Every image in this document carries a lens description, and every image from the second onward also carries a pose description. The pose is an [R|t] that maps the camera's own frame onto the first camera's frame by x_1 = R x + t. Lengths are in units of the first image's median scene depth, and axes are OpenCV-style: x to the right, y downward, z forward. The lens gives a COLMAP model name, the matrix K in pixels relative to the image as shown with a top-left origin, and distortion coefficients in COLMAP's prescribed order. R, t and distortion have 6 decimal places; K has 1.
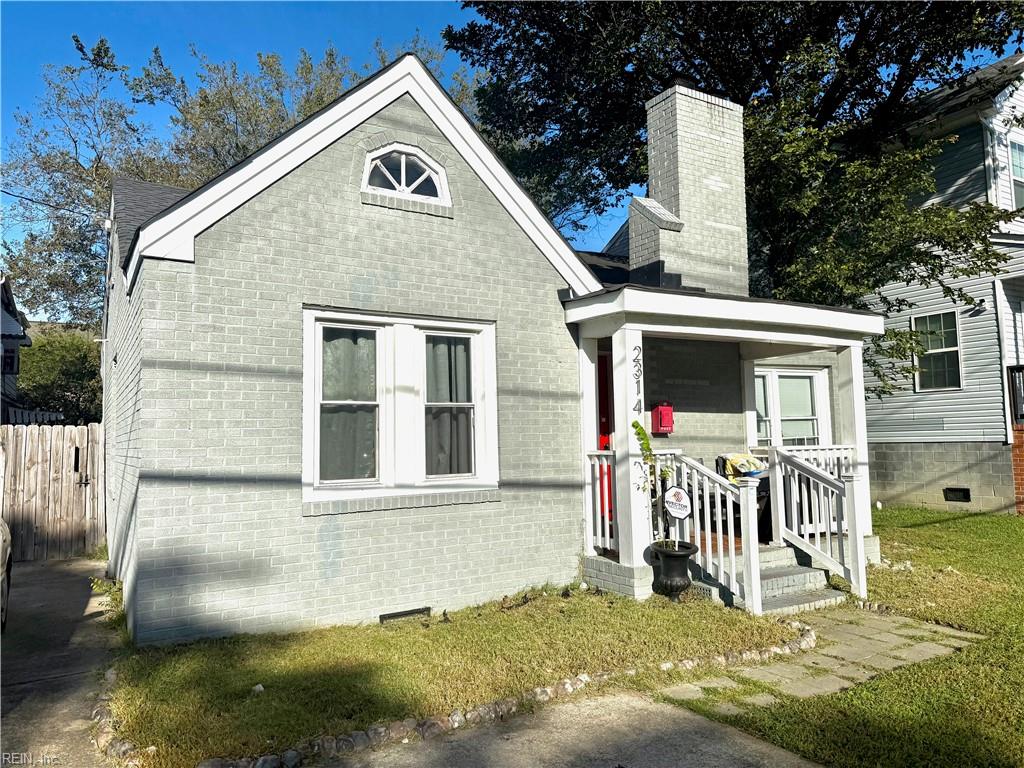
lens RADIAL K [[695.7, 0, 512.0], [0, 695.7, 384.0], [0, 0, 1]] dist [0.135459, -0.154236]
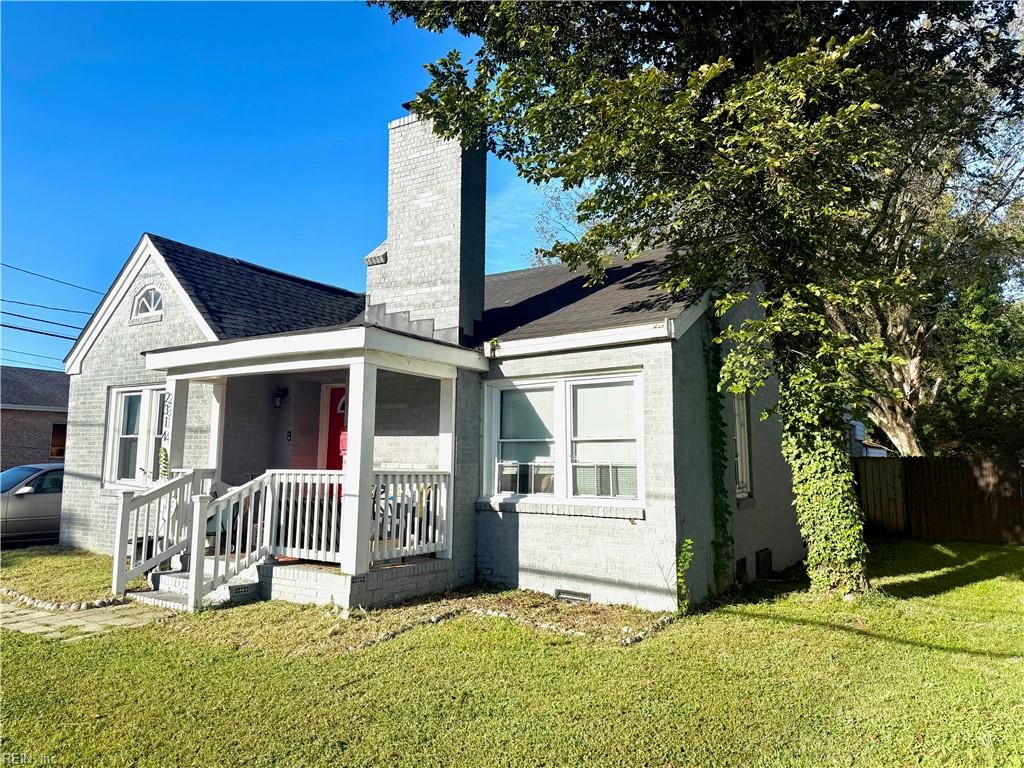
lens RADIAL K [[695.7, 0, 512.0], [0, 695.7, 384.0], [0, 0, 1]] dist [0.135459, -0.154236]
pose [[0.466260, -0.079290, -0.881087, 1.705224], [0.052727, 0.996695, -0.061792, 0.051329], [0.883075, -0.017646, 0.468900, 0.937296]]
